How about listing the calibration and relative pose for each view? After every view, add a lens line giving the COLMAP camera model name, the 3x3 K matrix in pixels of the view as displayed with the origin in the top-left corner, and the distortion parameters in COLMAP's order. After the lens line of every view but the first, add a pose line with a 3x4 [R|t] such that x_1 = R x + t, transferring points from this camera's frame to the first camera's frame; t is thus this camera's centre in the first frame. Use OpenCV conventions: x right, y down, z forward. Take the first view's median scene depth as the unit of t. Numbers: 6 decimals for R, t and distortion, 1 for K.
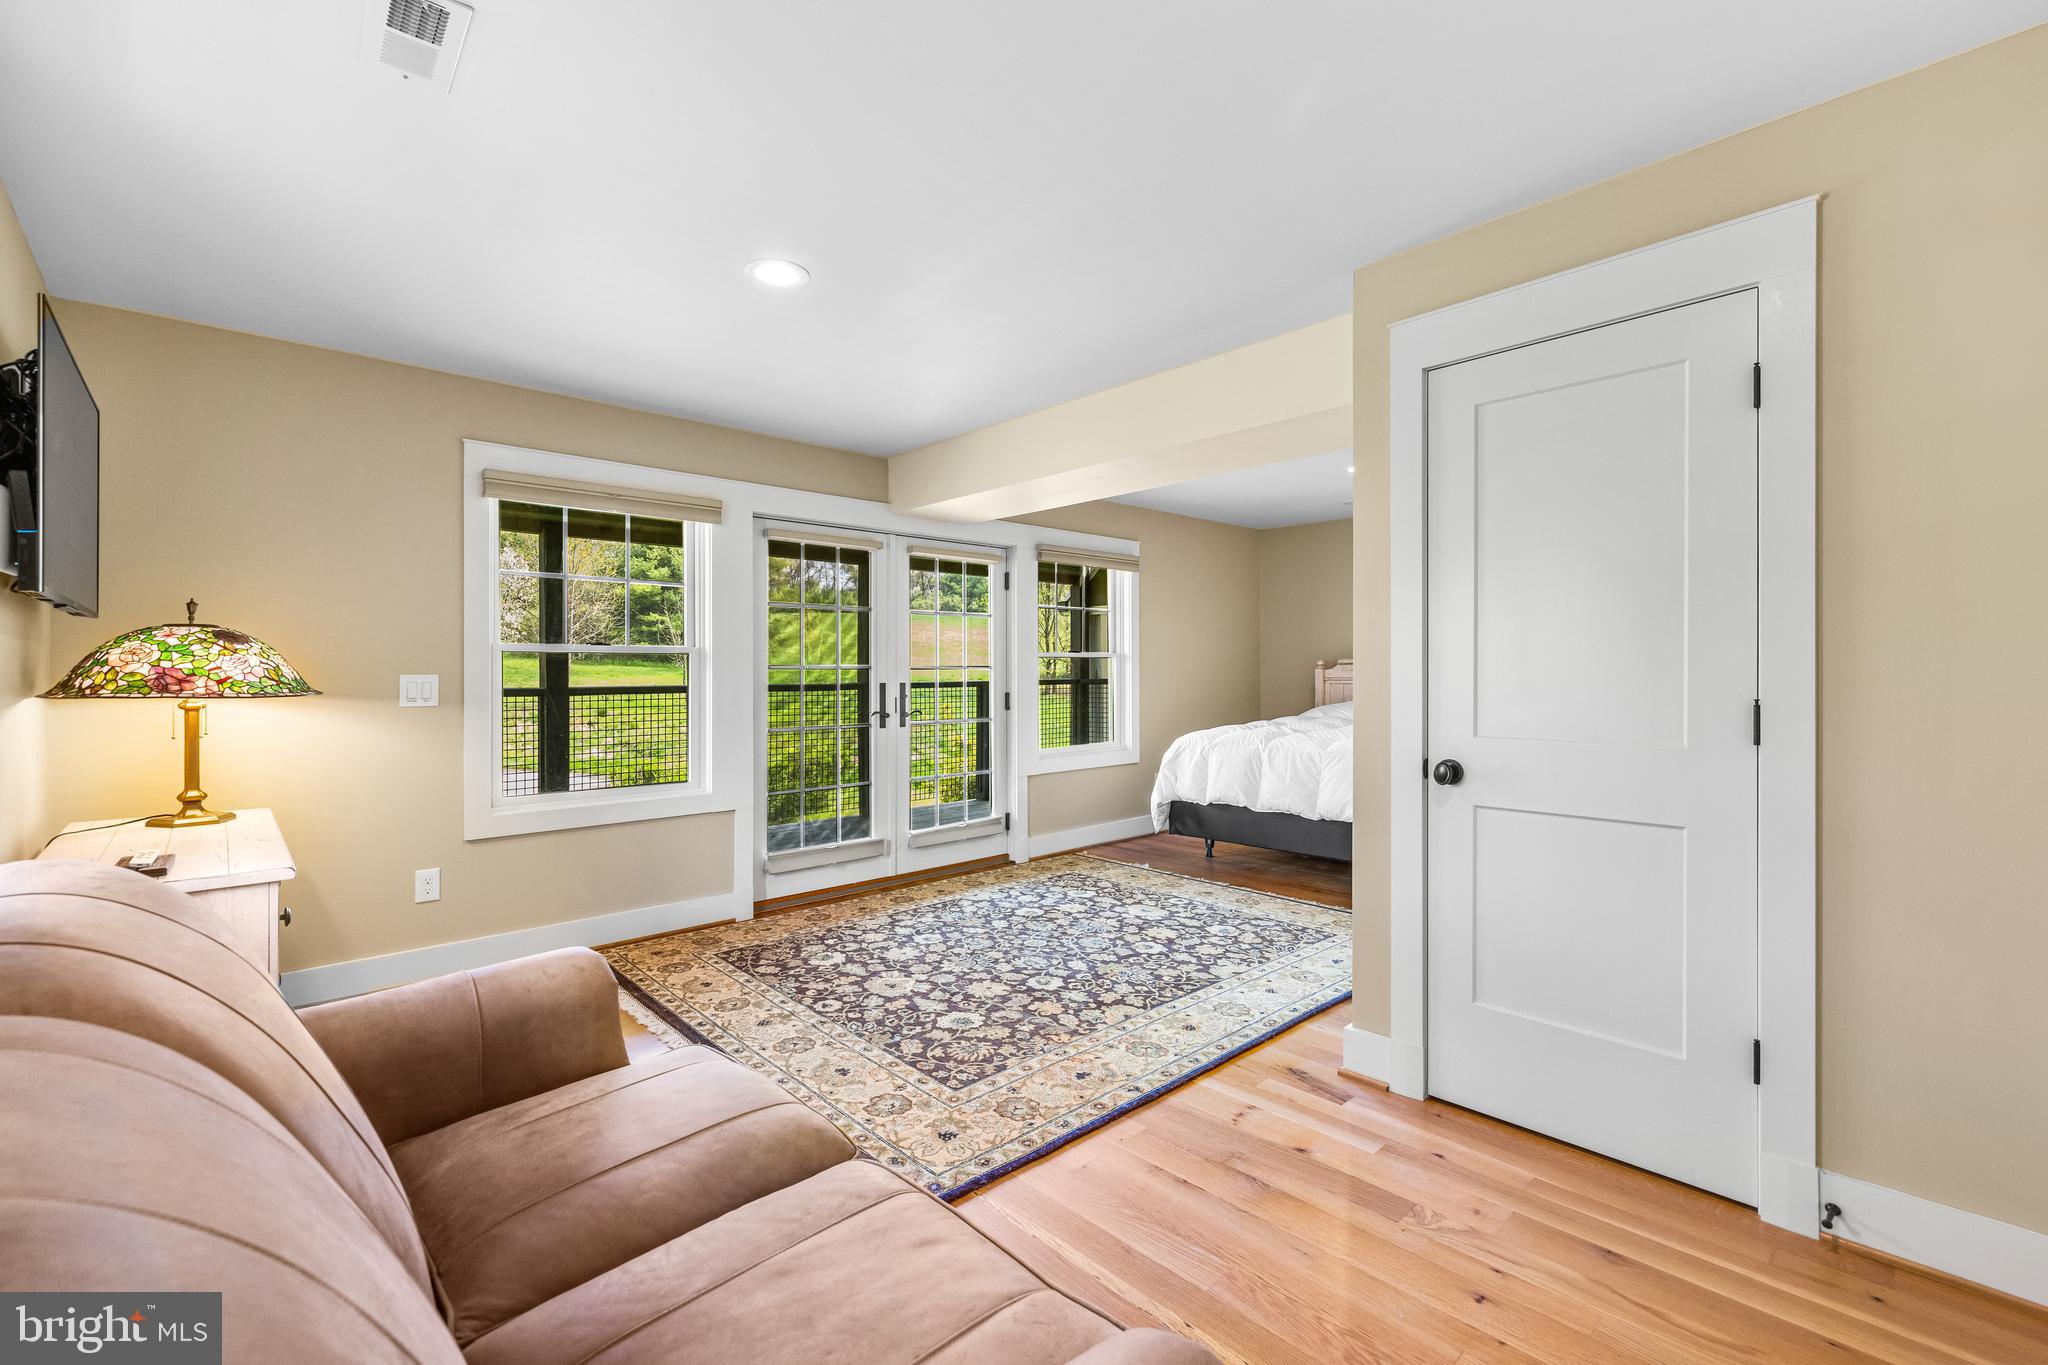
lens RADIAL K [[875.0, 0, 1021.8], [0, 875.0, 672.2], [0, 0, 1]] dist [0.001641, 0.000339]
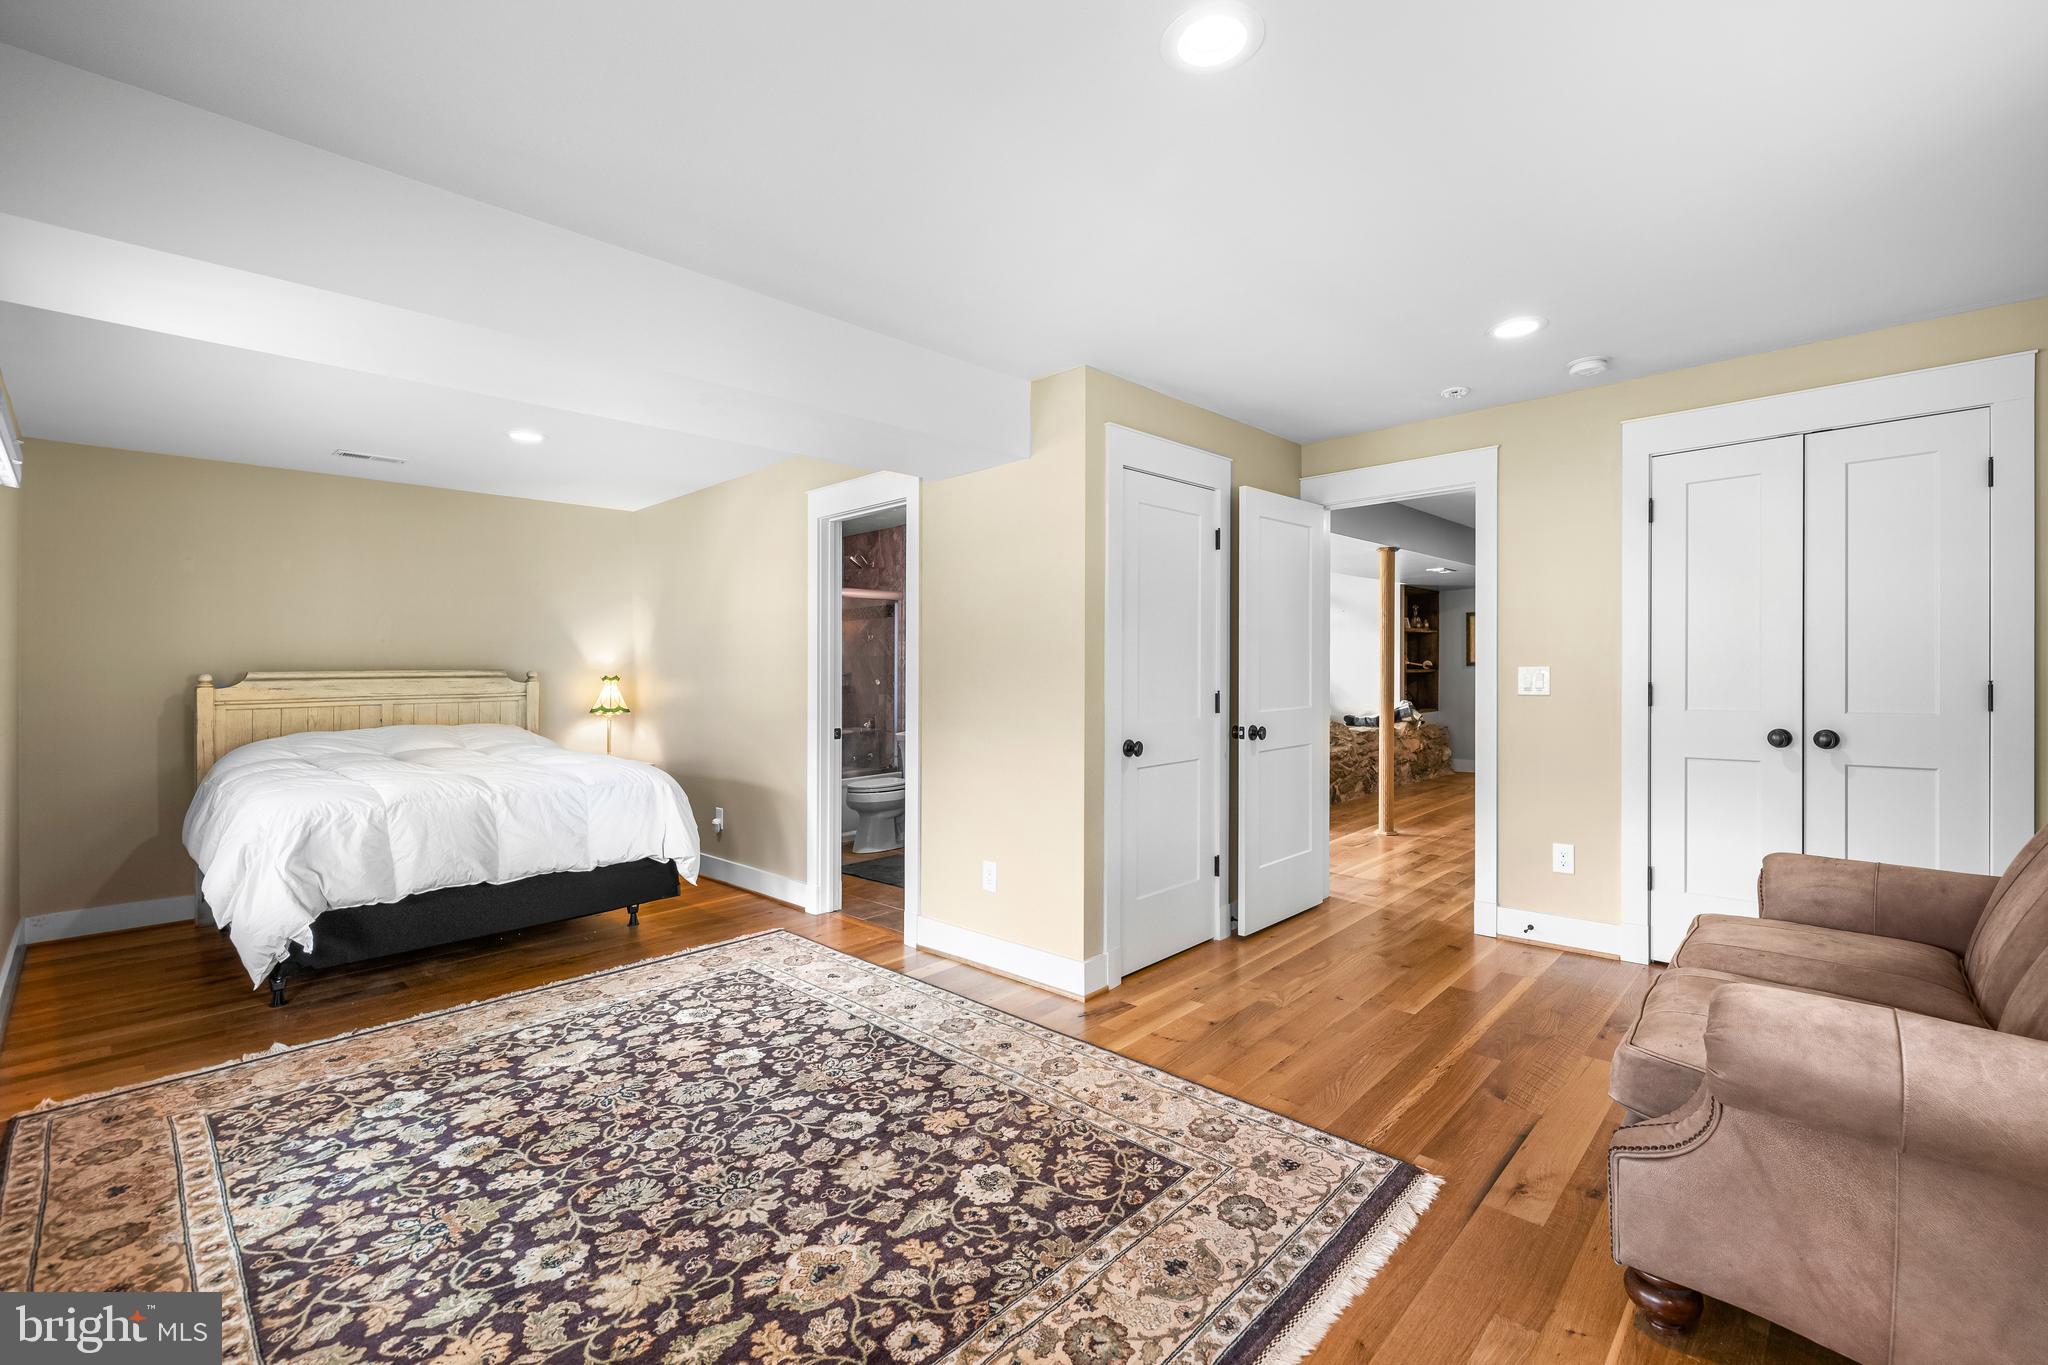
lens RADIAL K [[875.0, 0, 1019.6], [0, 875.0, 674.7], [0, 0, 1]] dist [0.001641, 0.000339]
pose [[-0.055711, 0.003700, 0.998440, -0.634320], [0.014005, 0.999898, -0.002924, -0.005408], [-0.998349, 0.013820, -0.055758, 0.826996]]
